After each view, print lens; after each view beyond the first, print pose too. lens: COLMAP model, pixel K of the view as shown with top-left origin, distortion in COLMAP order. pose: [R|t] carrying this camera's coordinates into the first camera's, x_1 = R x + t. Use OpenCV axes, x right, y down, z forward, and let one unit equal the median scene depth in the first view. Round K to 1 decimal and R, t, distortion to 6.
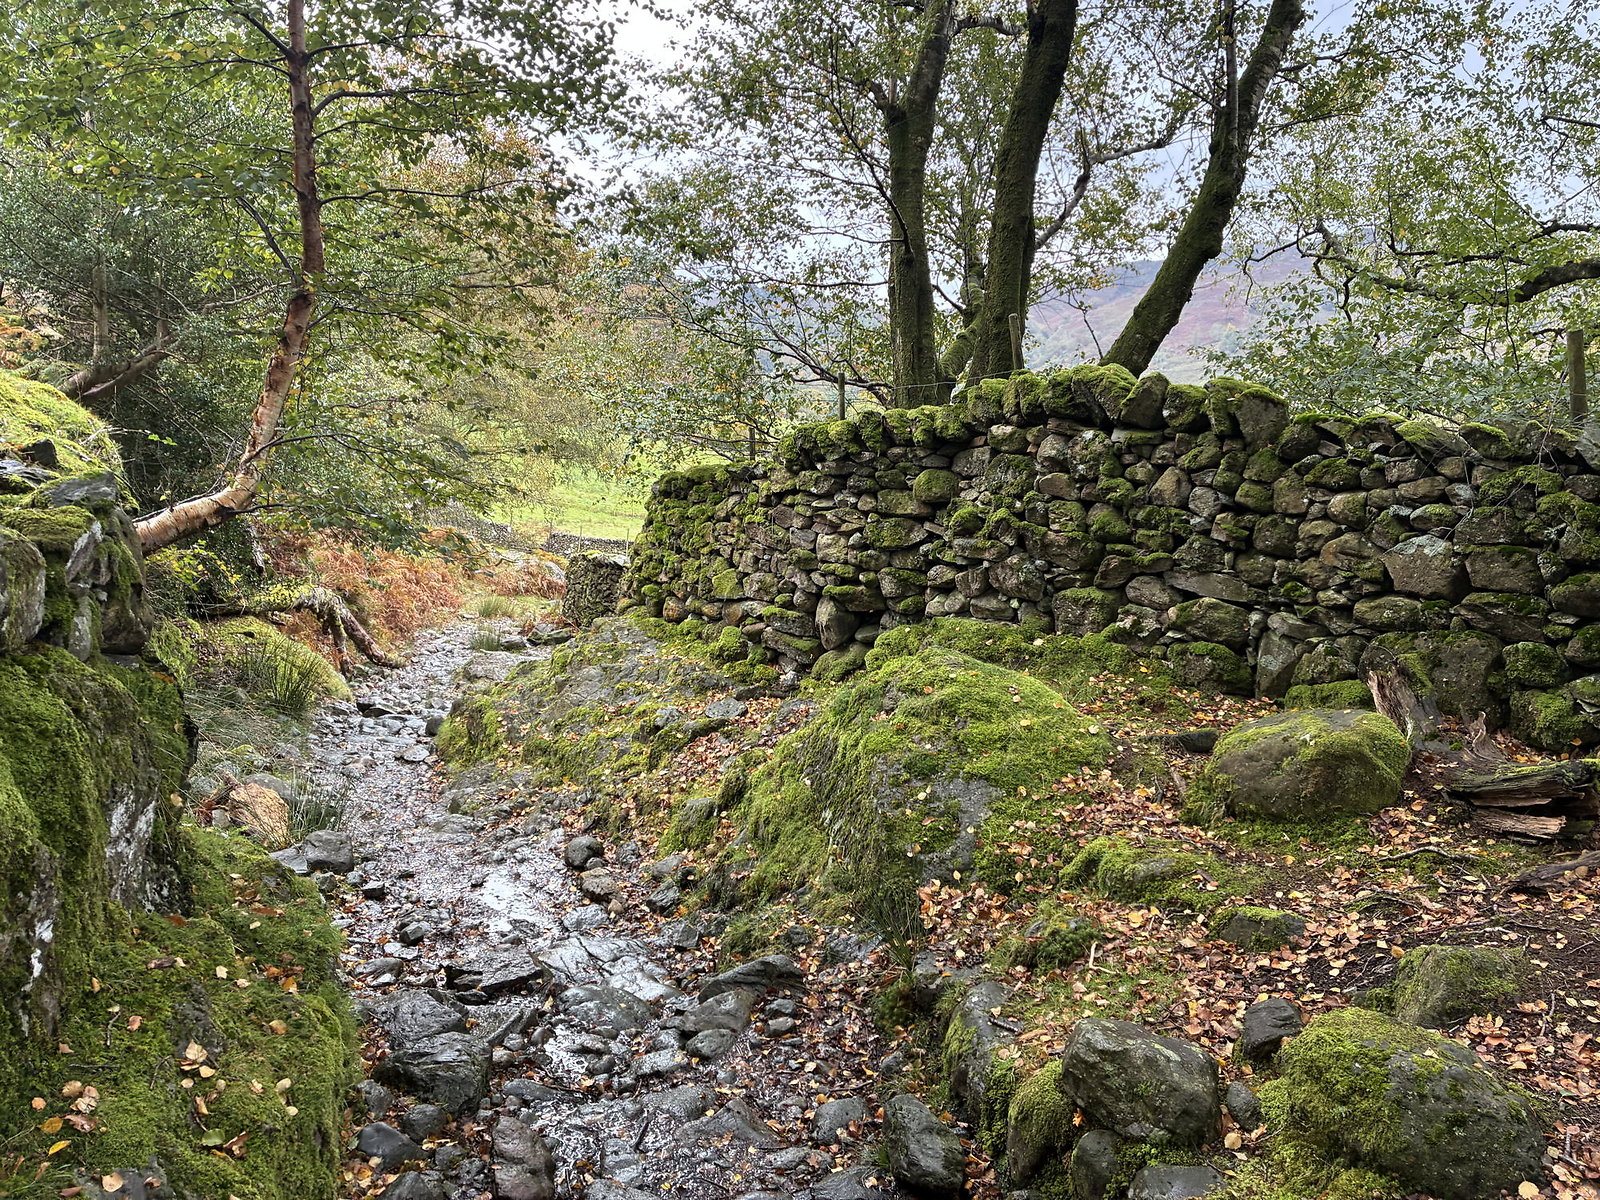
lens RADIAL K [[1207.3, 0, 813.7], [0, 1207.3, 570.6], [0, 0, 1]] dist [0.047624, -0.036977]
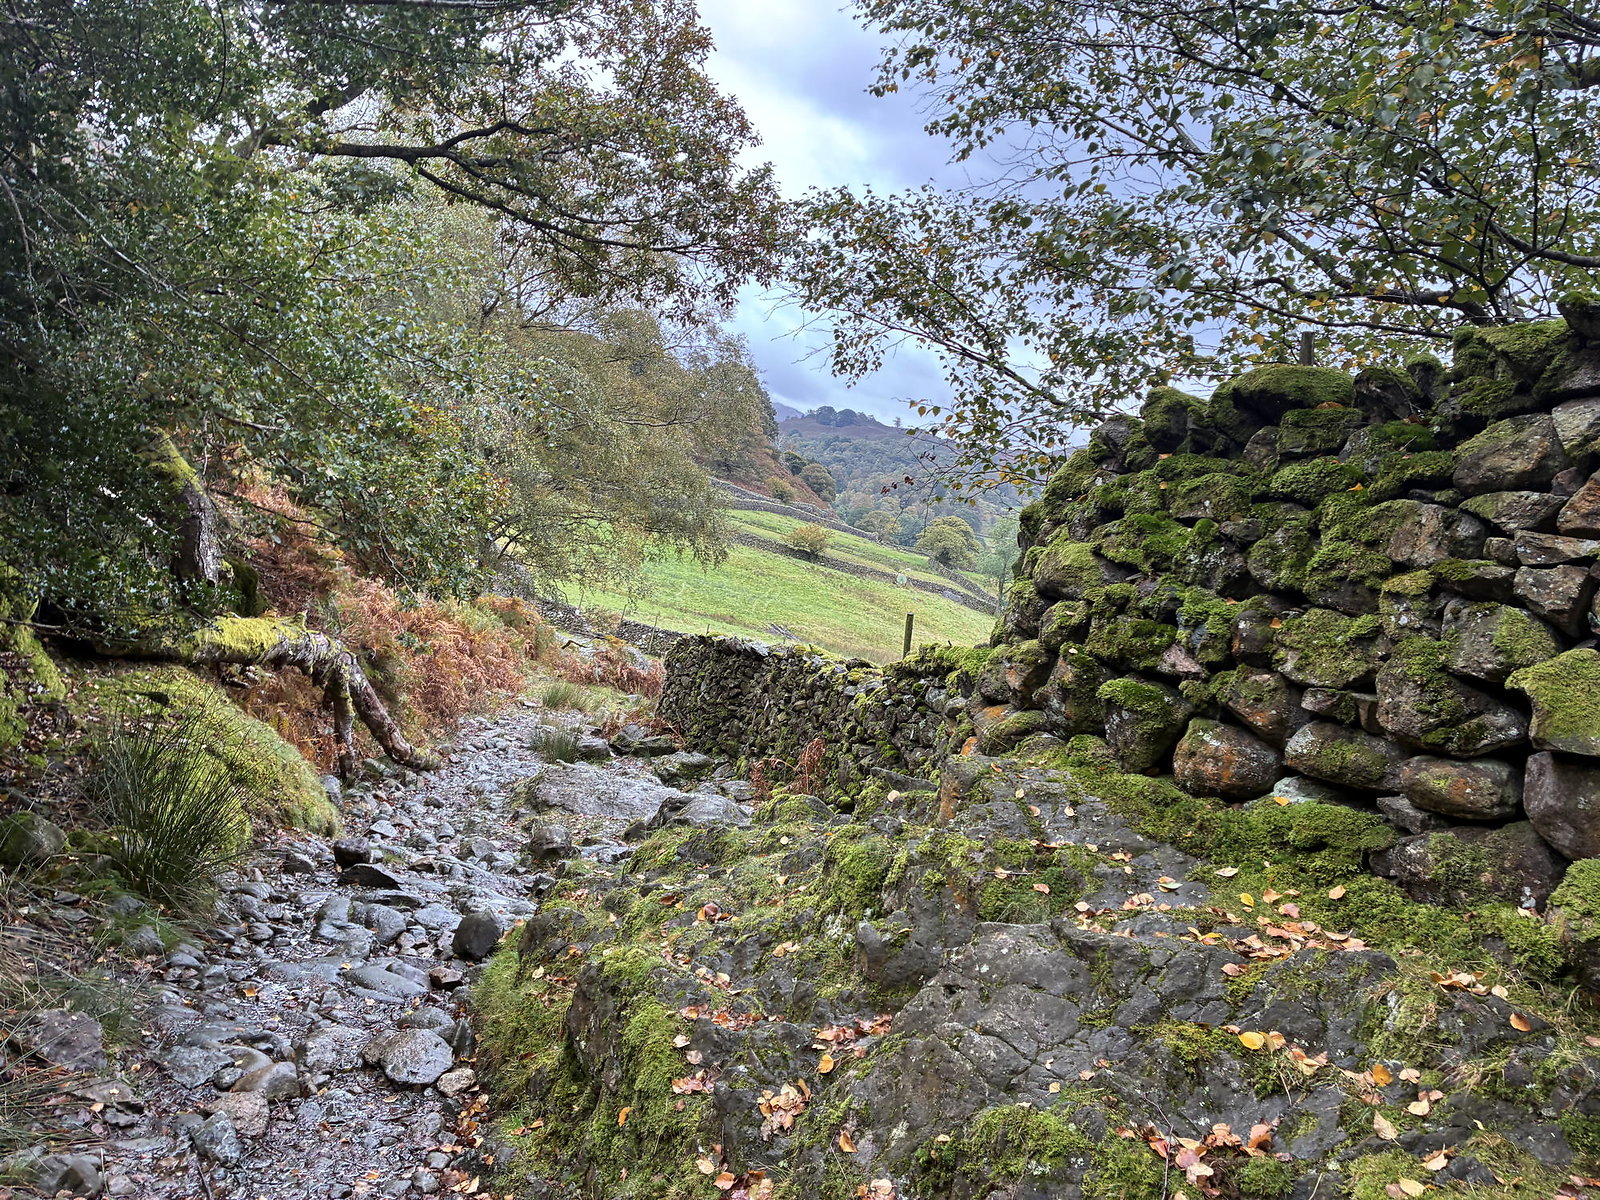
lens RADIAL K [[1207.3, 0, 825.5], [0, 1207.3, 584.8], [0, 0, 1]] dist [0.047624, -0.036977]
pose [[0.993820, 0.104010, -0.038785, -0.269758], [-0.107024, 0.990525, -0.086058, 0.031236], [0.029467, 0.089677, 0.995535, 0.816300]]
